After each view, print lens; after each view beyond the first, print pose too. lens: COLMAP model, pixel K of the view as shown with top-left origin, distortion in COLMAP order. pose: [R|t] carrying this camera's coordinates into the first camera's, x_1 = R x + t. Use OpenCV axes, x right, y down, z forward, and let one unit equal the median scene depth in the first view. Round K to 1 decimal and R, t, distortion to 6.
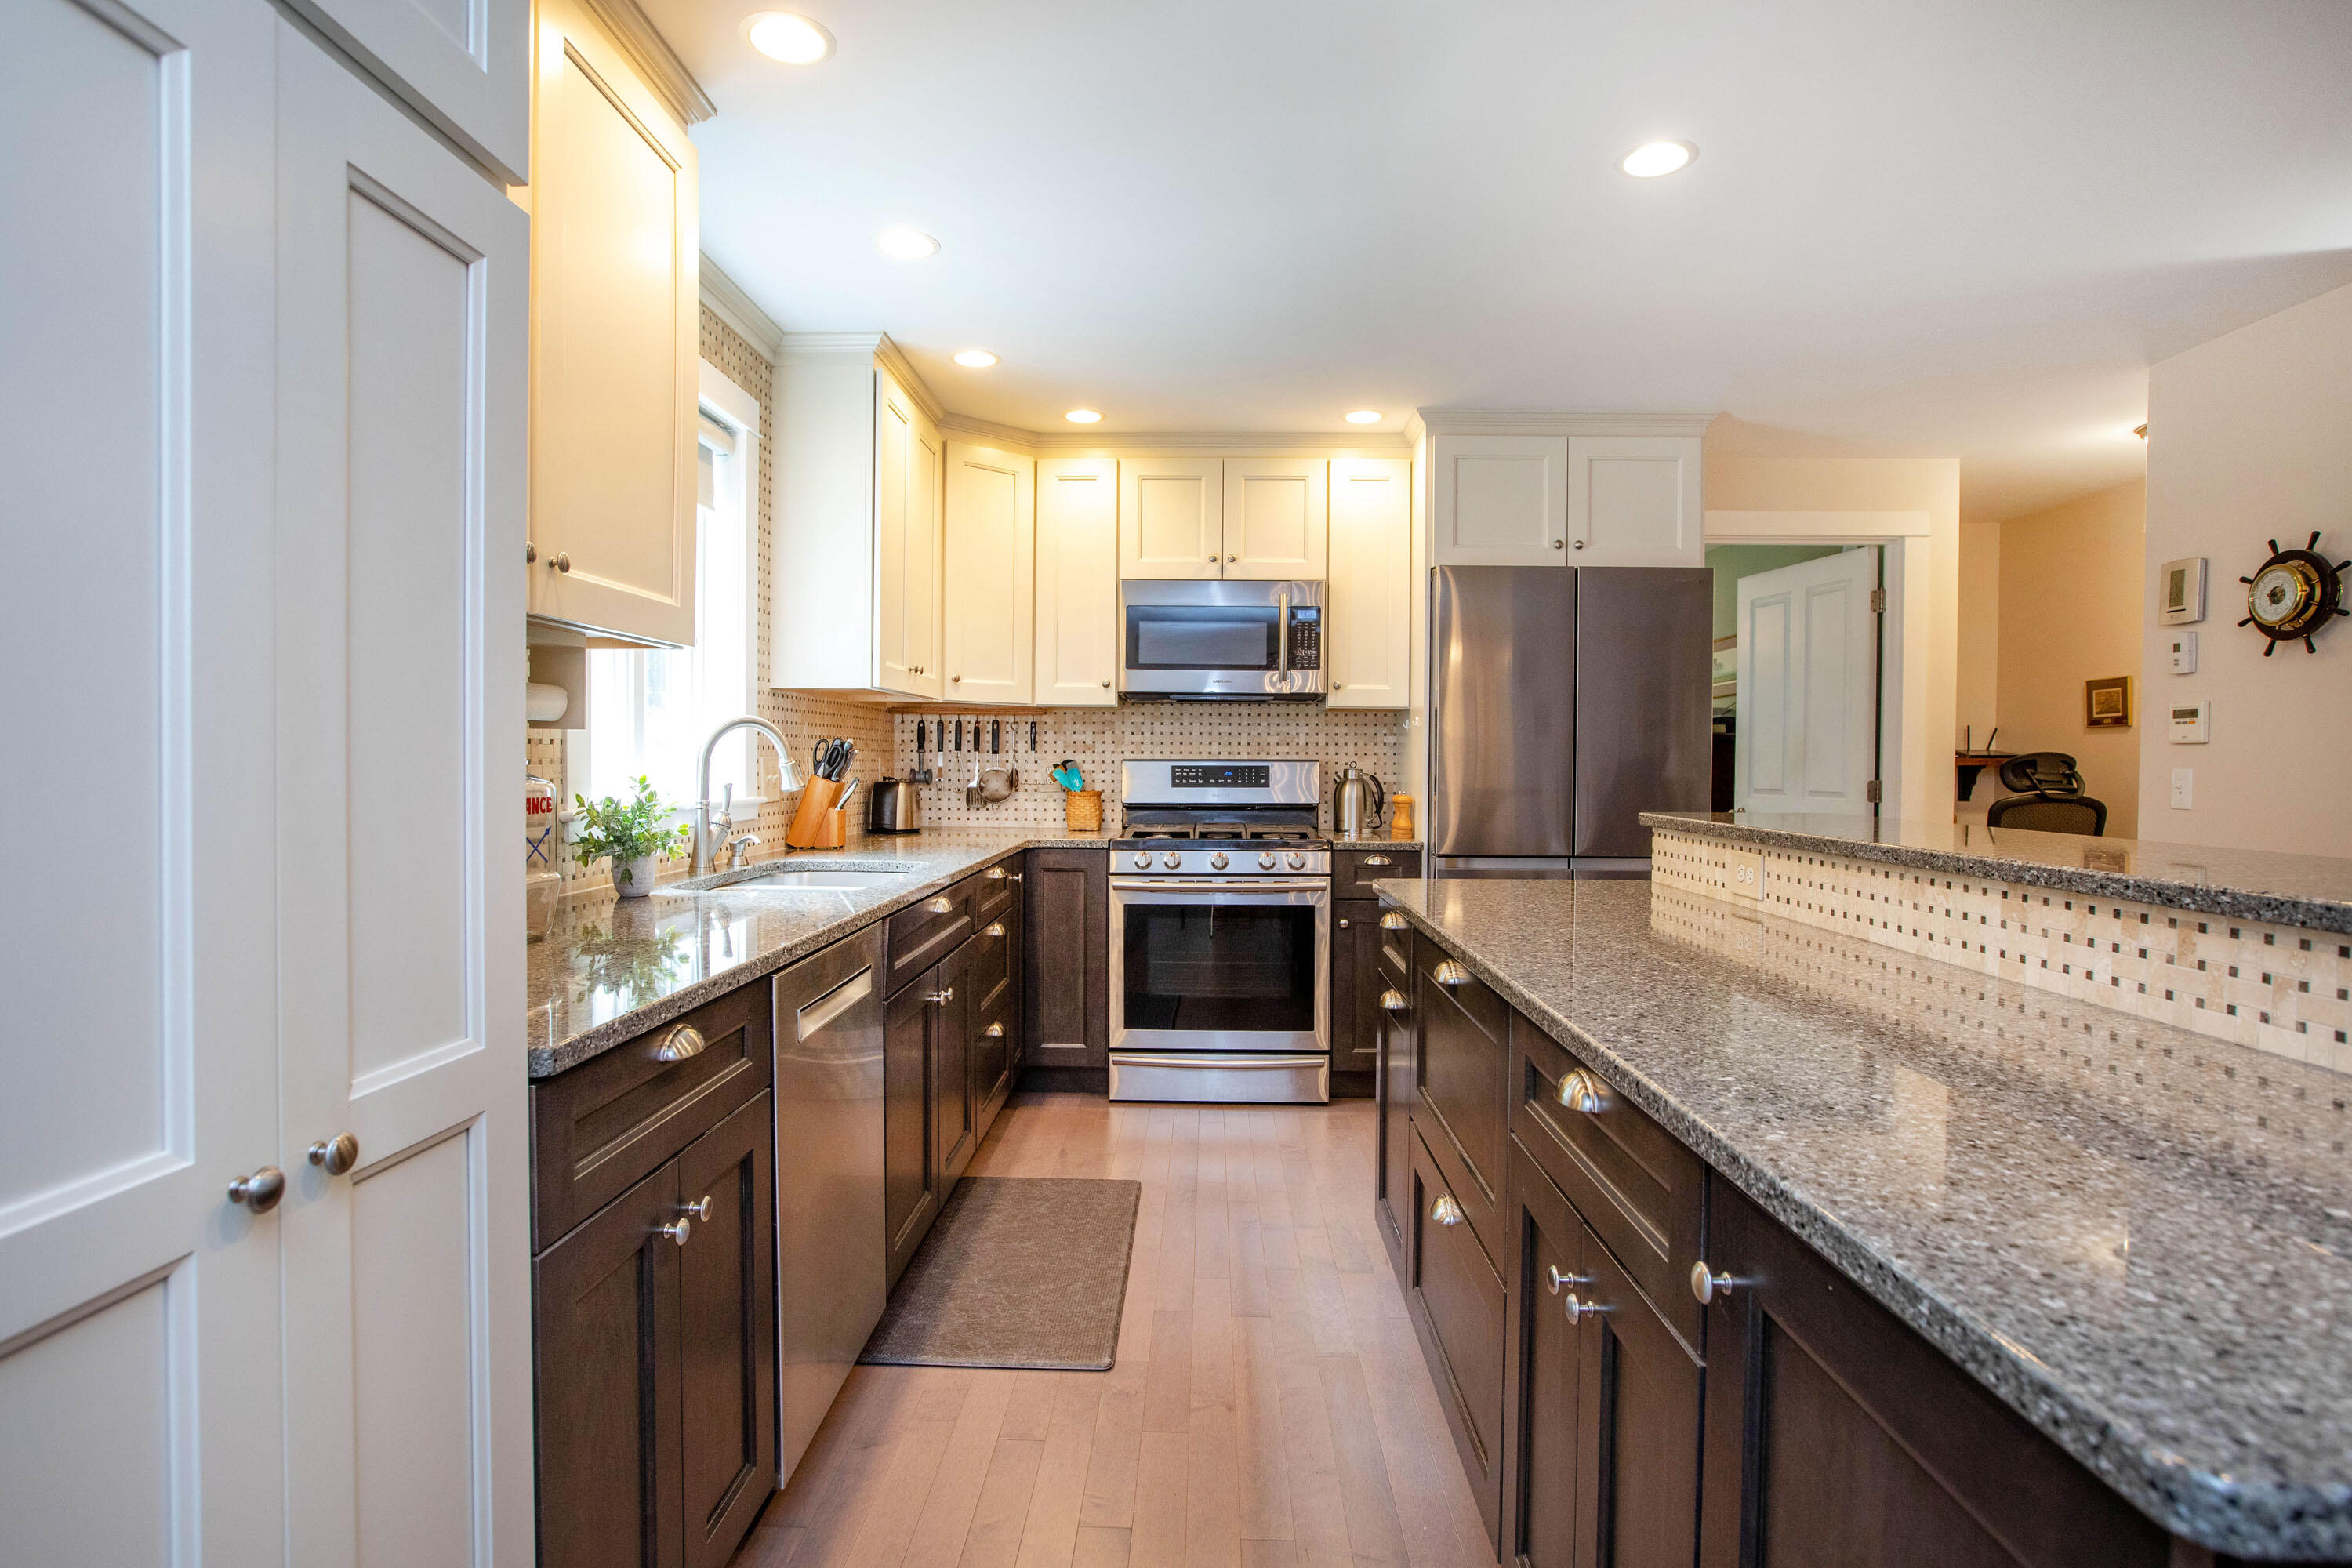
lens RADIAL K [[1219.4, 0, 1161.0], [0, 1219.4, 778.8], [0, 0, 1]] dist [-0.025188, 0.000587]
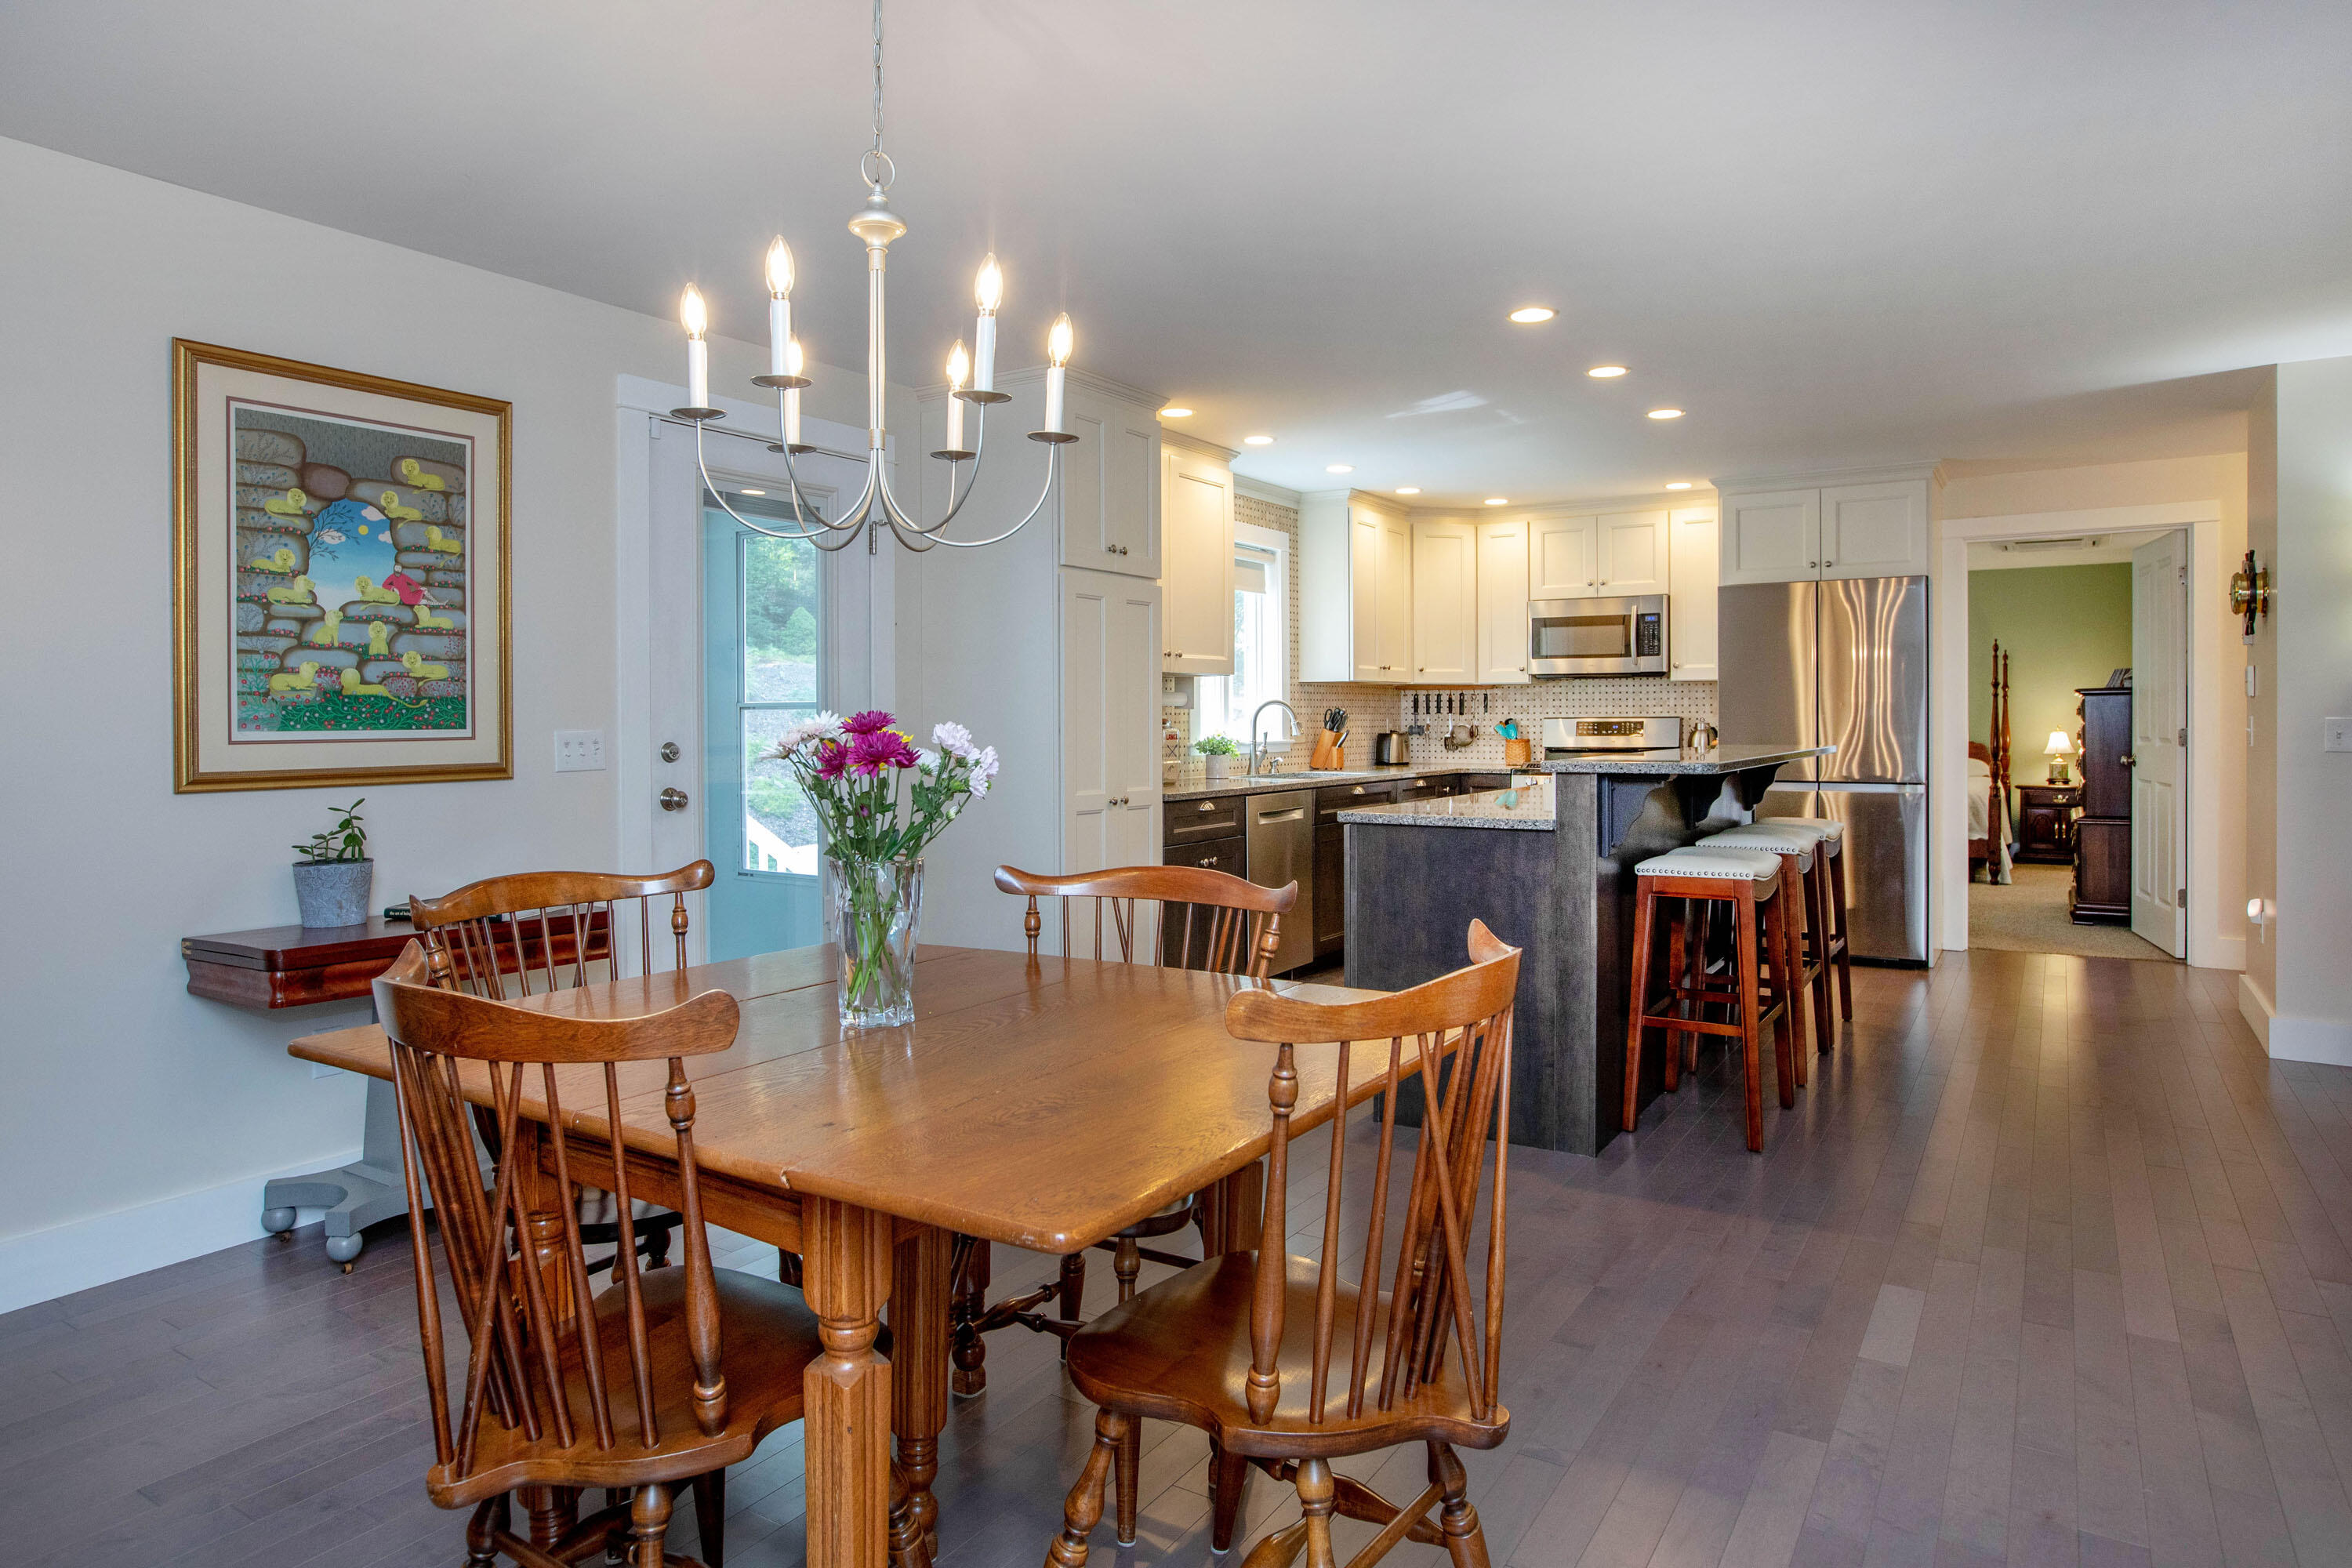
lens RADIAL K [[1476.3, 0, 1165.7], [0, 1476.3, 758.8], [0, 0, 1]] dist [-0.002977, -0.002141]
pose [[0.862937, 0.001442, -0.505309, 0.501976], [0.003153, 0.999961, 0.008238, 0.018654], [0.505302, -0.008702, 0.862899, -0.823915]]
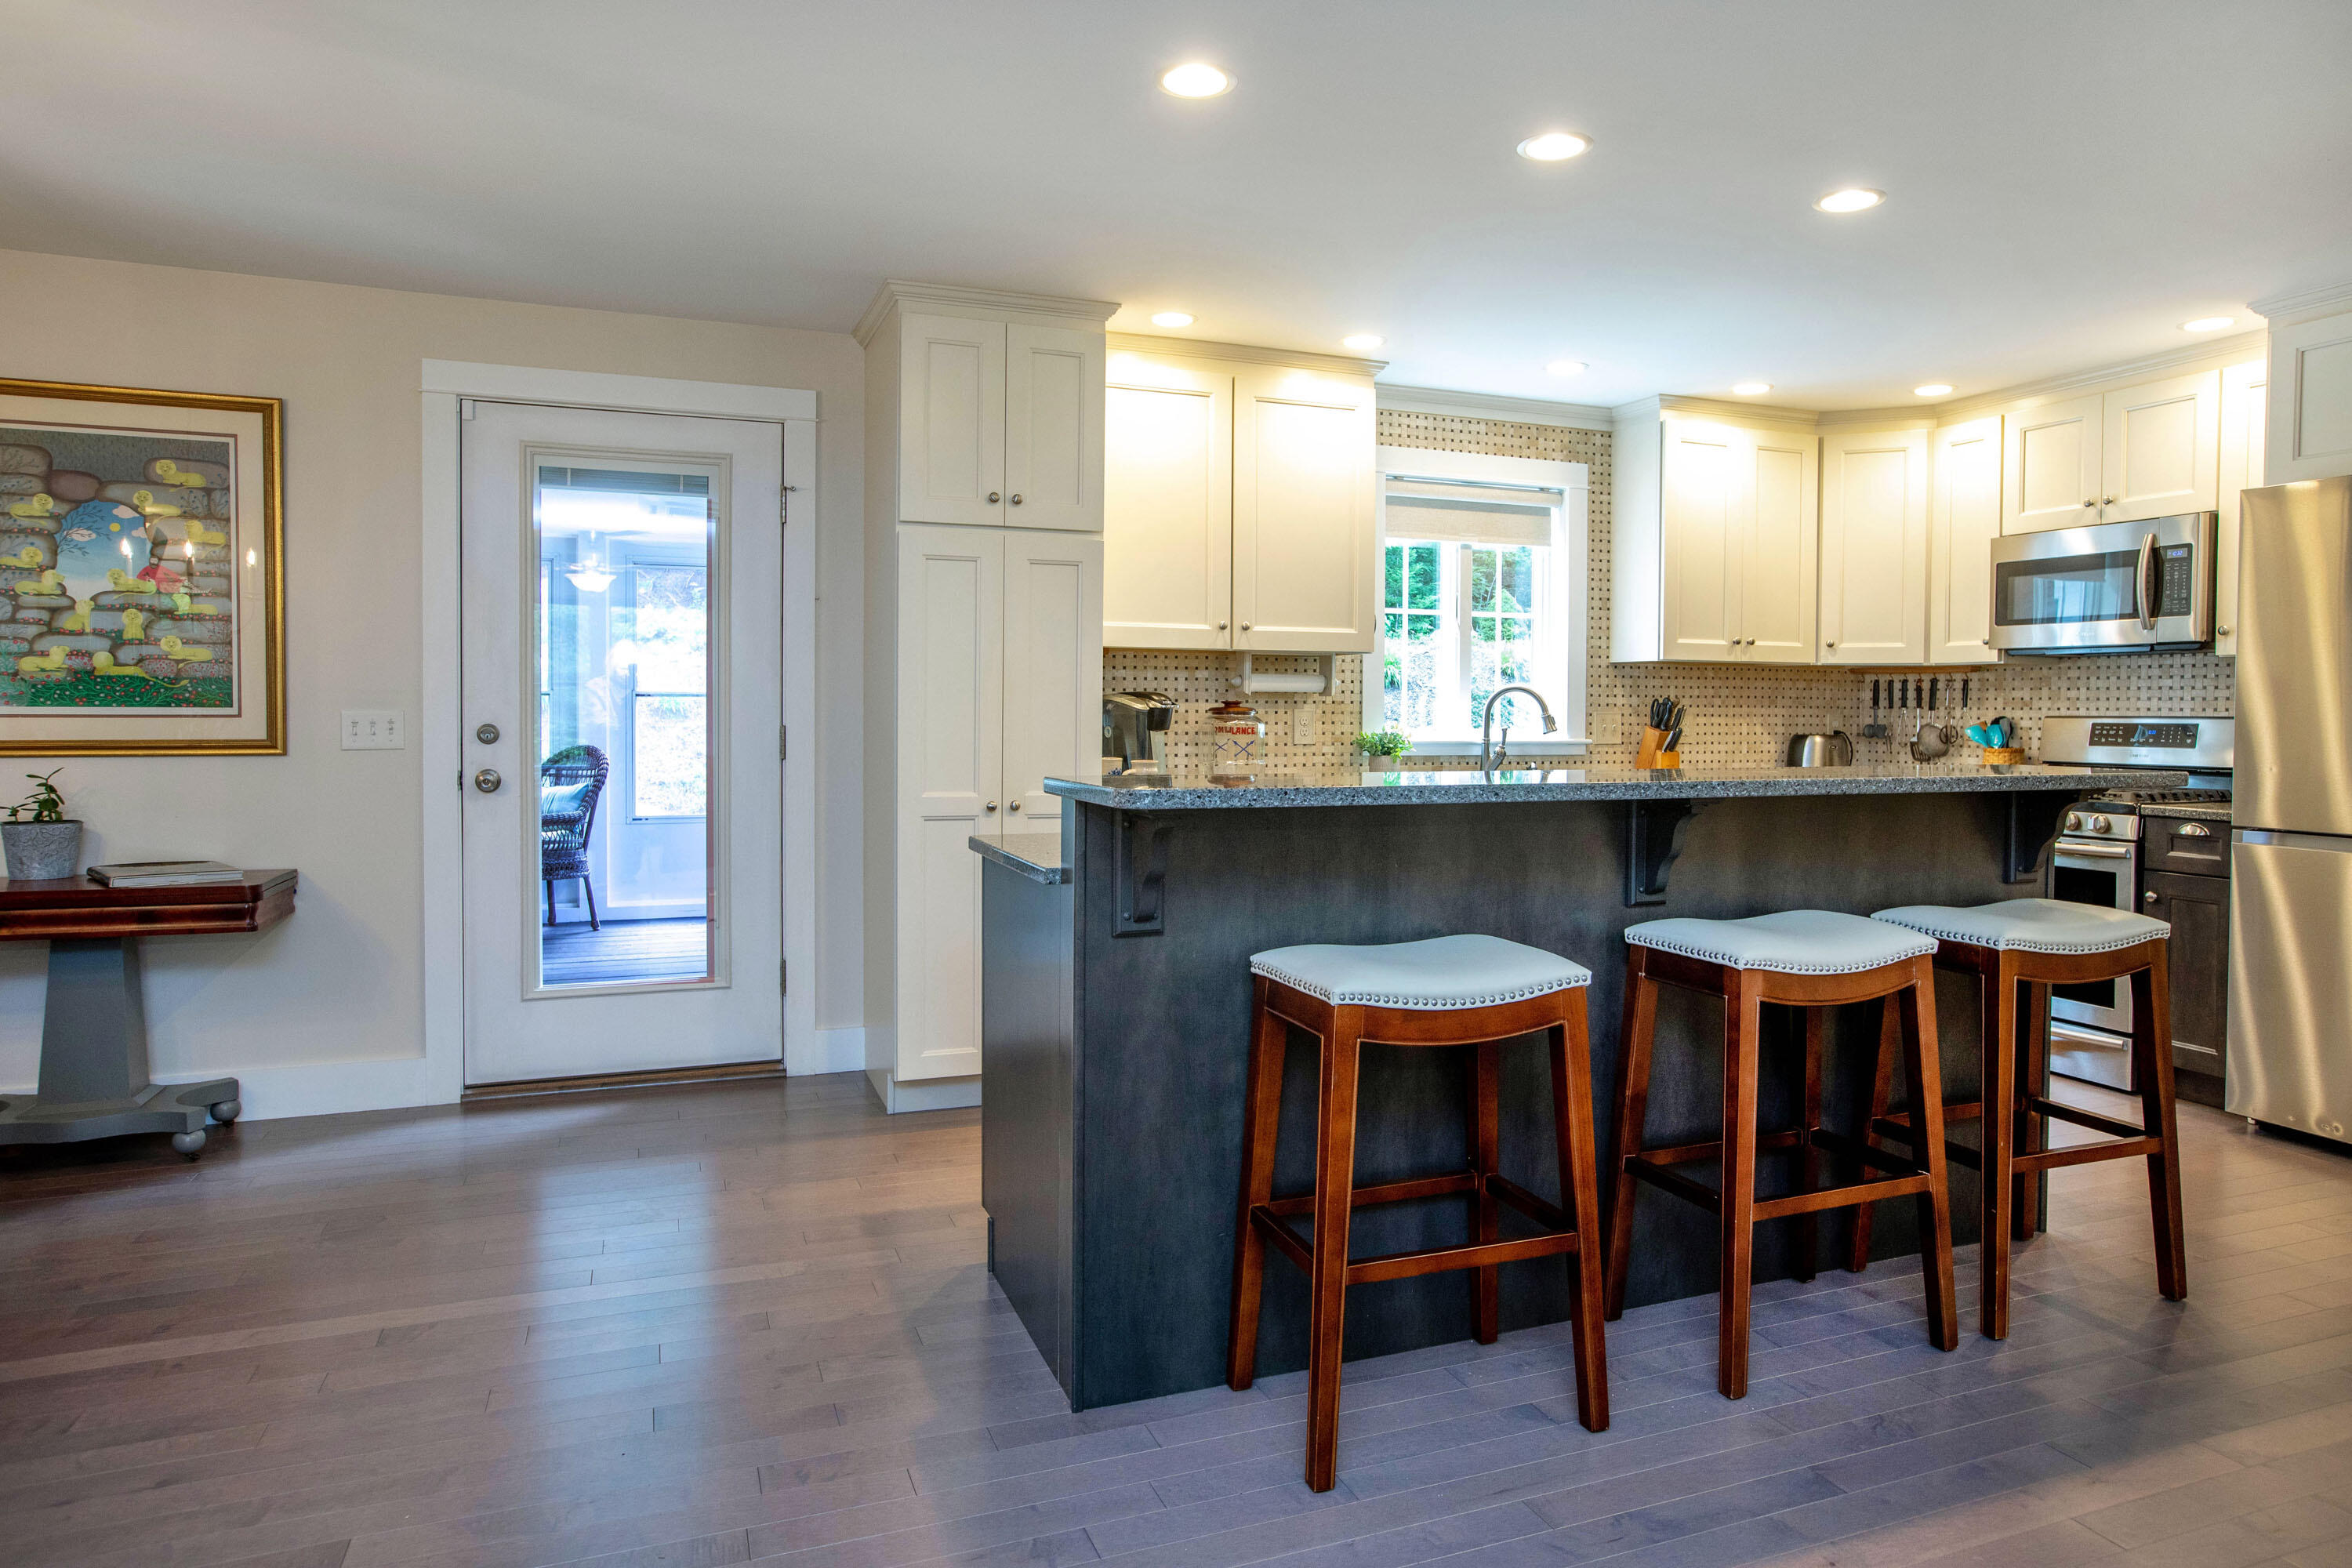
lens RADIAL K [[1433.0, 0, 1190.0], [0, 1433.0, 775.1], [0, 0, 1]] dist [-0.001540, 0.005933]
pose [[0.387690, 0.039996, -0.920922, 0.787542], [-0.020726, 0.999184, 0.034670, 0.005730], [0.921557, 0.005646, 0.388203, -0.069222]]
